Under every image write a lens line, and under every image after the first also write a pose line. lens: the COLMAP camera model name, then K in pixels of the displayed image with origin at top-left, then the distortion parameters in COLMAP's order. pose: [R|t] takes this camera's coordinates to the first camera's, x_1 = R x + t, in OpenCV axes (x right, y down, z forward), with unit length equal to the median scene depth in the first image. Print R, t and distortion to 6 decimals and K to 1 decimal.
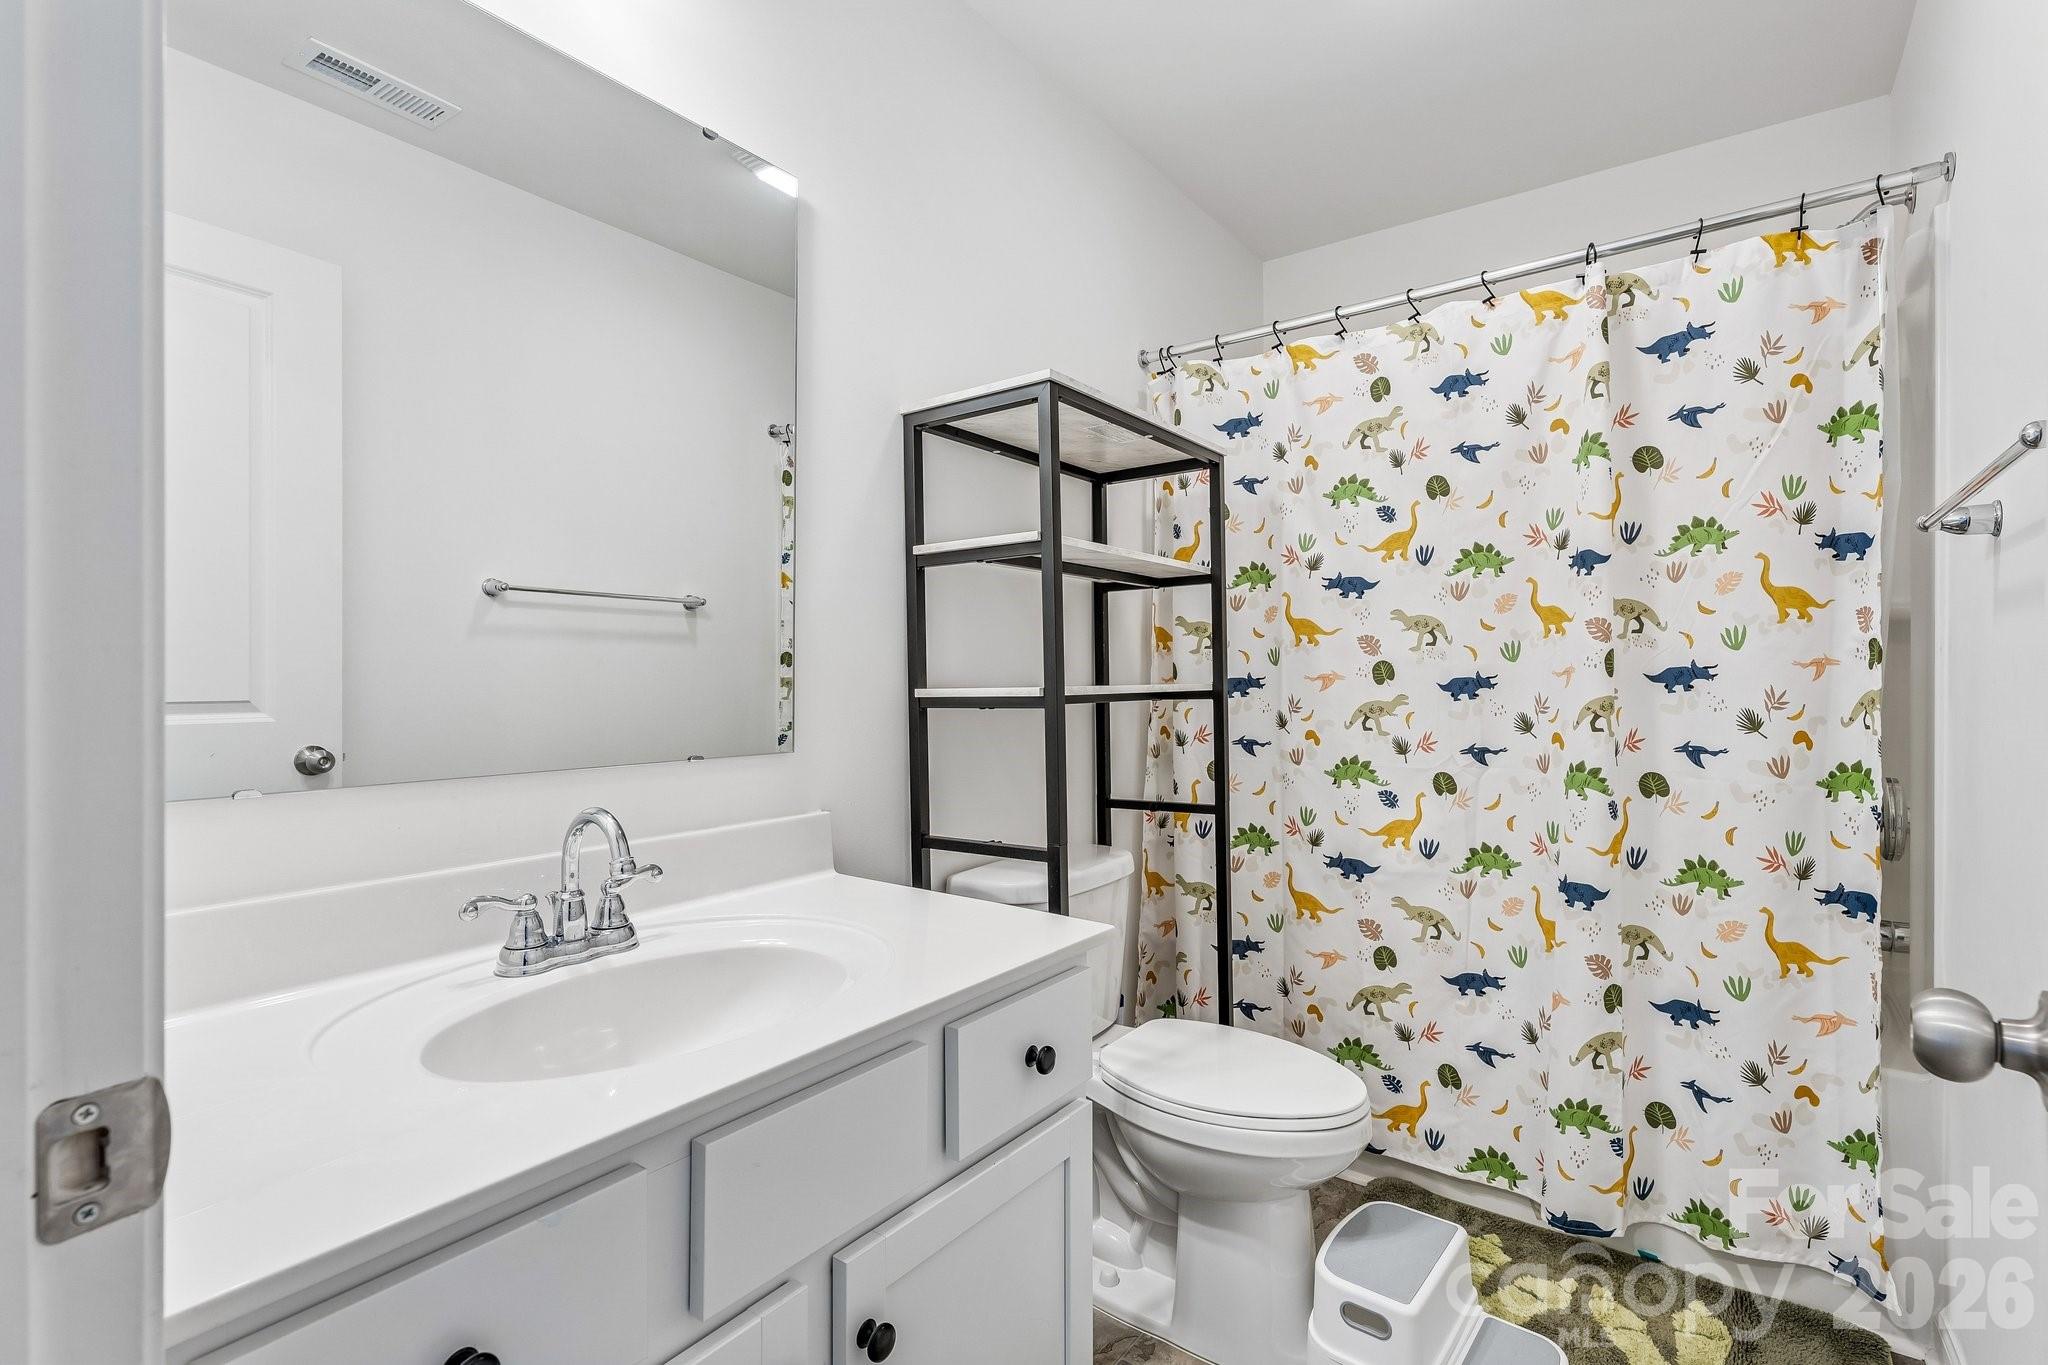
lens RADIAL K [[952.4, 0, 1003.0], [0, 952.4, 682.4], [0, 0, 1]] dist [0.001064, 0.001240]
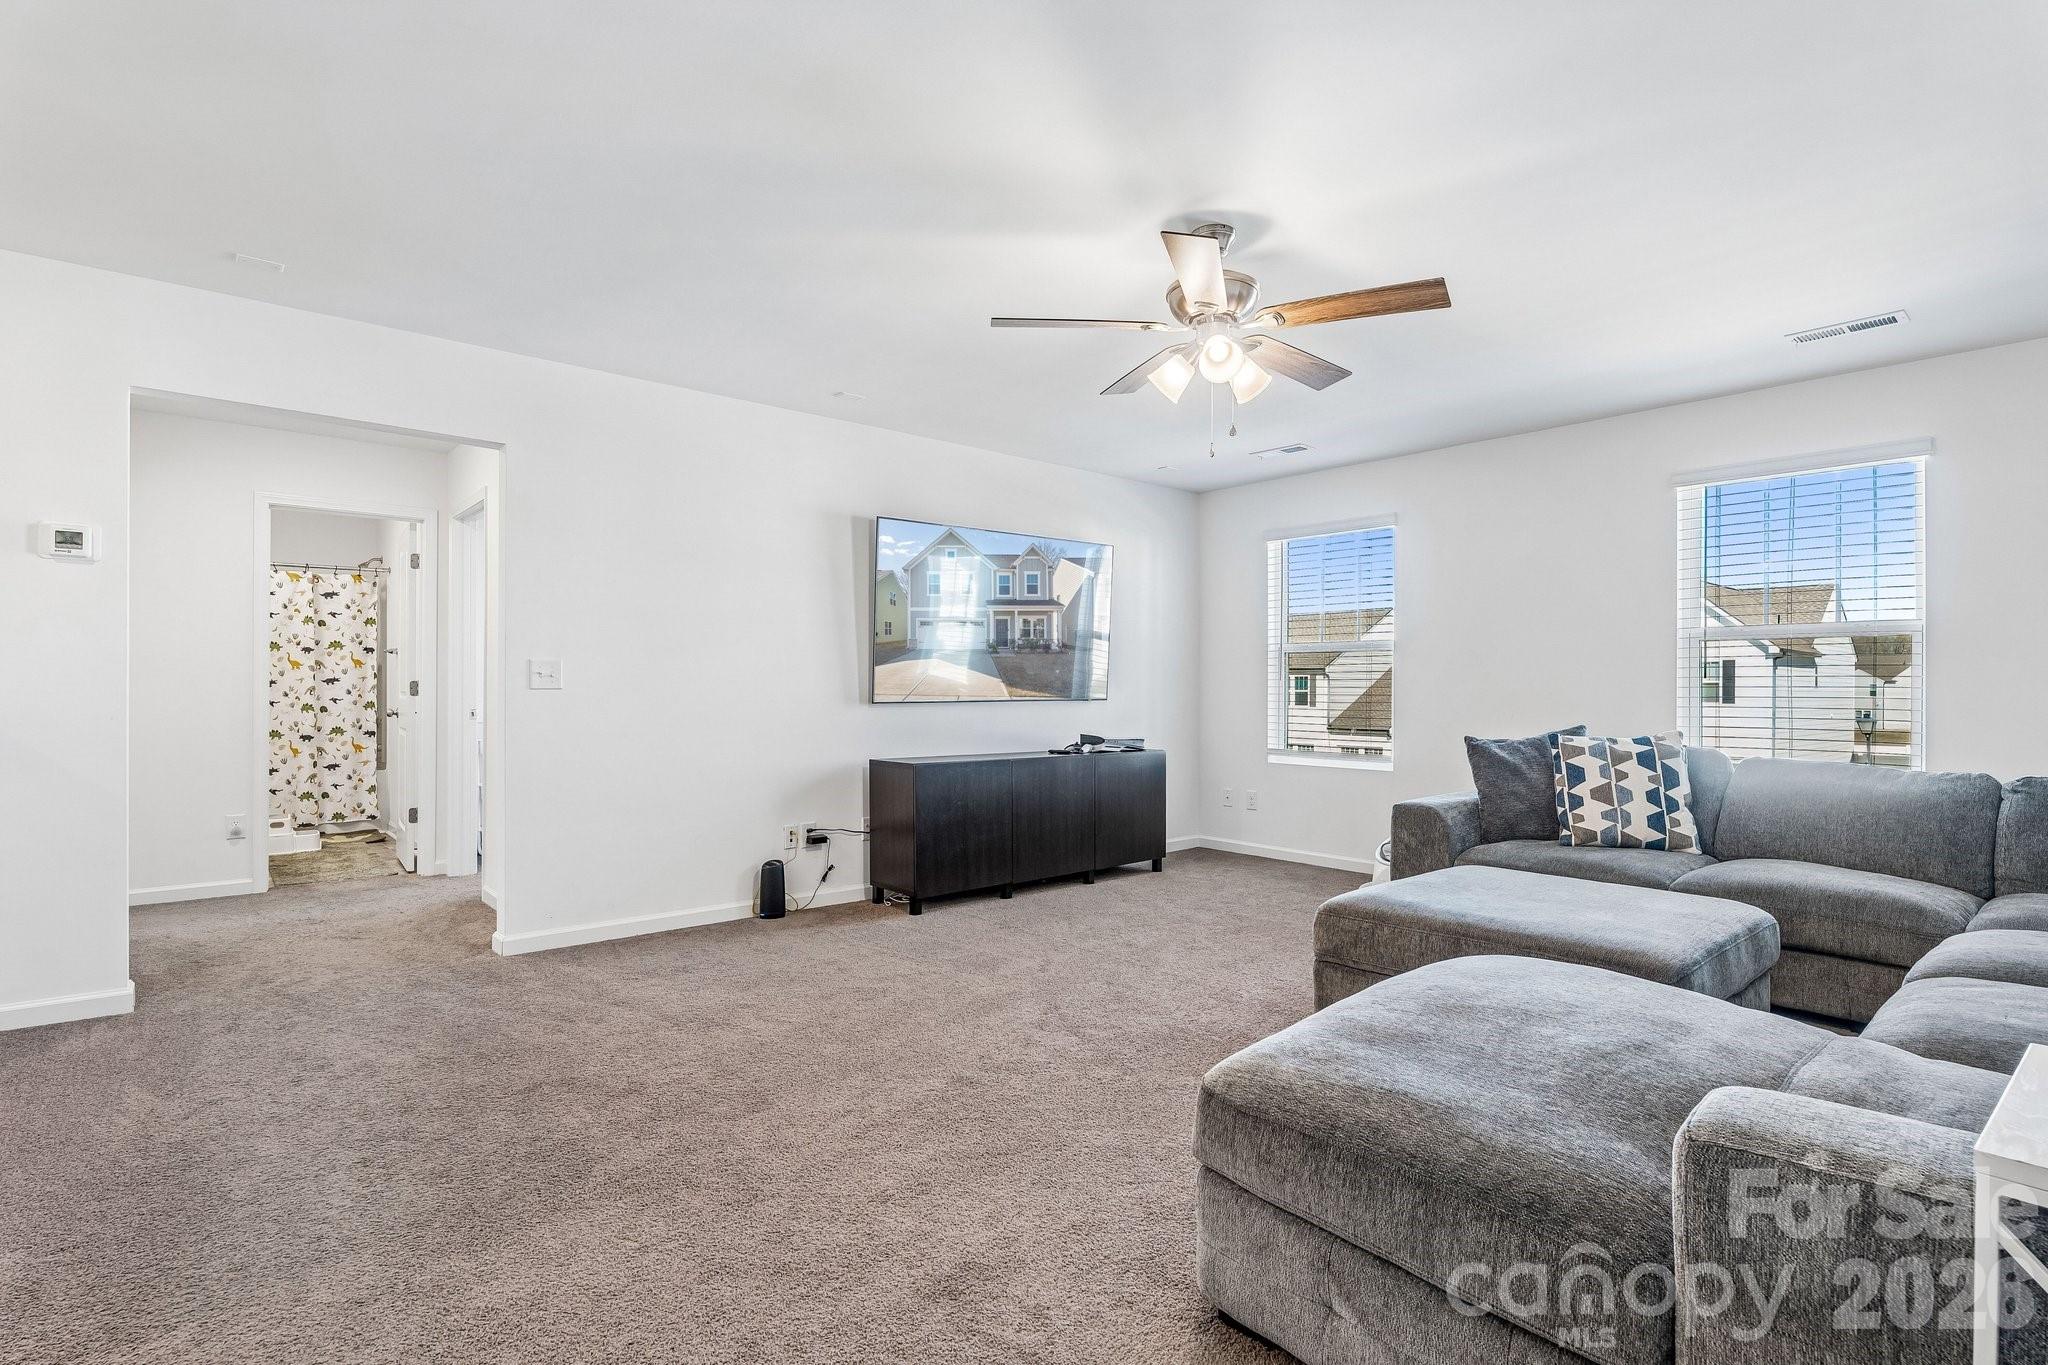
lens RADIAL K [[952.4, 0, 1010.9], [0, 952.4, 684.9], [0, 0, 1]] dist [0.001064, 0.001240]
pose [[0.227895, 0.003871, 0.973678, -2.479804], [0.003582, 0.999982, -0.004814, 0.039583], [-0.973679, 0.004585, 0.227877, -2.625804]]
